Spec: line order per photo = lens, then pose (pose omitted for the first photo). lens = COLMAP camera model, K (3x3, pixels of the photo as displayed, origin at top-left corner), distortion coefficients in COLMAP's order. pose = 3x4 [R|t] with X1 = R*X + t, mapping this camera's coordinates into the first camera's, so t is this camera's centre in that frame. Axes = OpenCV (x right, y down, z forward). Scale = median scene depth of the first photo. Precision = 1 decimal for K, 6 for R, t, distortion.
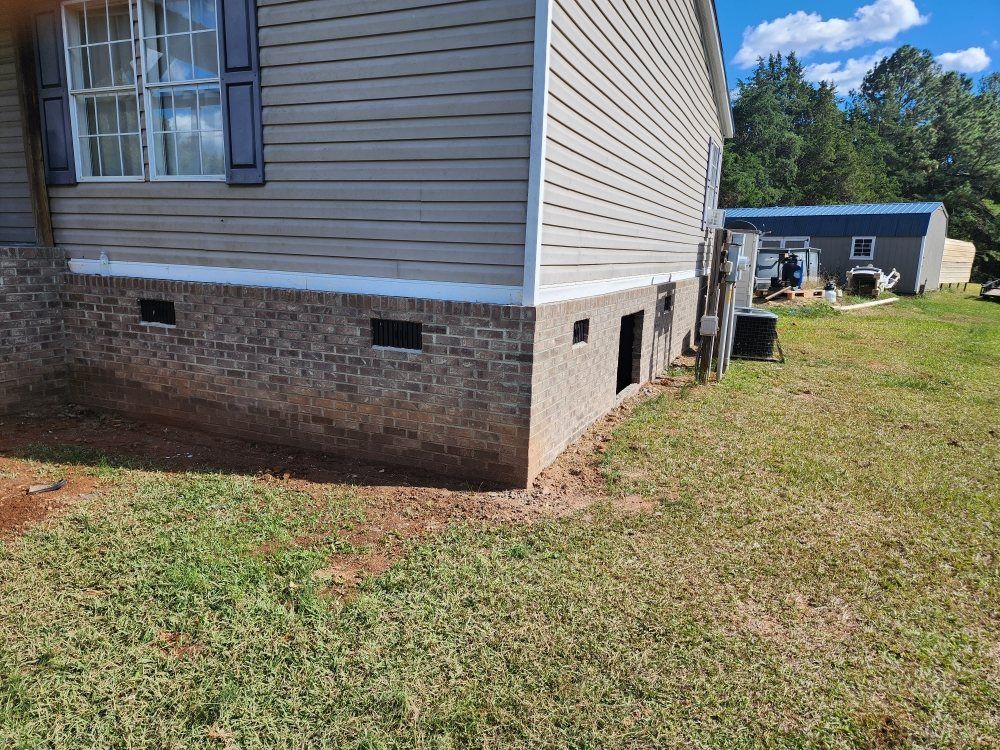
lens RADIAL K [[653.4, 0, 499.1], [0, 653.4, 376.9], [0, 0, 1]] dist [0.068864, -0.045865]
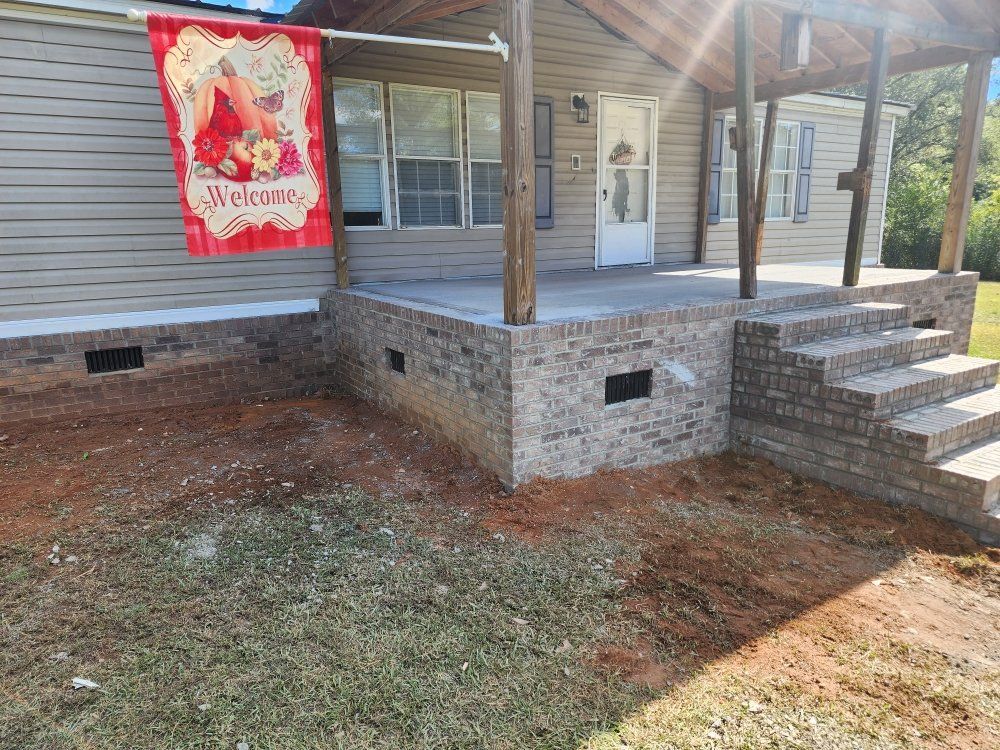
lens RADIAL K [[653.4, 0, 496.2], [0, 653.4, 373.7], [0, 0, 1]] dist [0.068864, -0.045865]
pose [[0.554681, -0.219331, 0.802635, -2.690376], [0.184279, 0.973060, 0.138552, -0.291560], [-0.811401, 0.071057, 0.580155, 0.599176]]
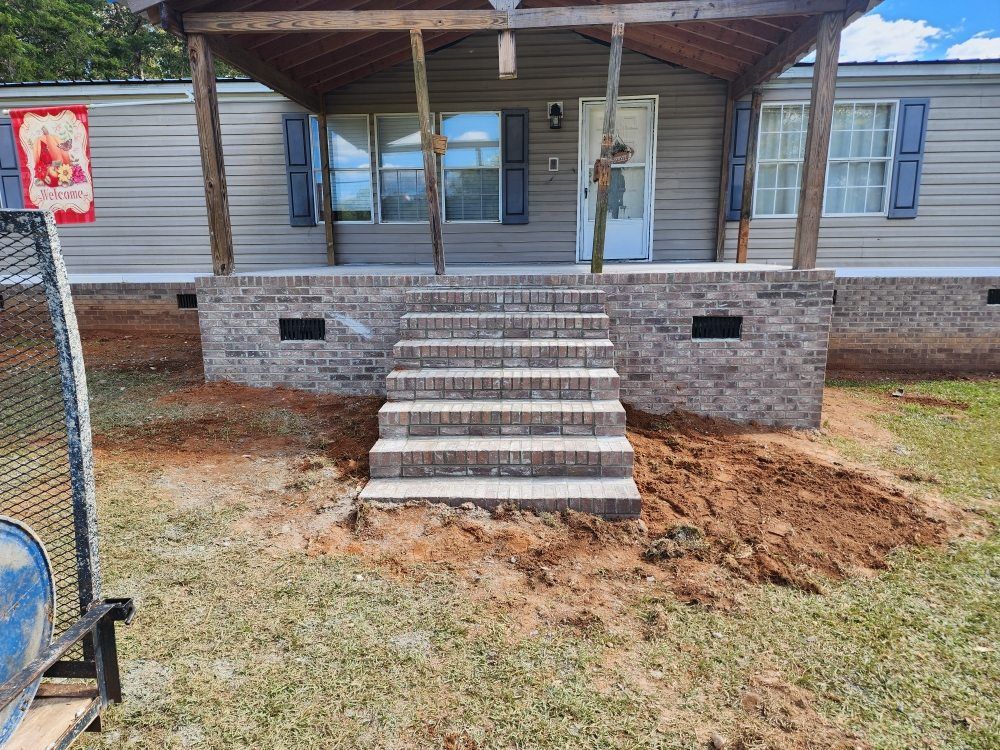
lens RADIAL K [[653.4, 0, 496.9], [0, 653.4, 373.8], [0, 0, 1]] dist [0.068864, -0.045865]
pose [[0.932579, -0.106017, 0.345047, -2.010054], [0.100564, 0.994359, 0.033721, -0.052950], [-0.346676, 0.003252, 0.937979, -0.257401]]
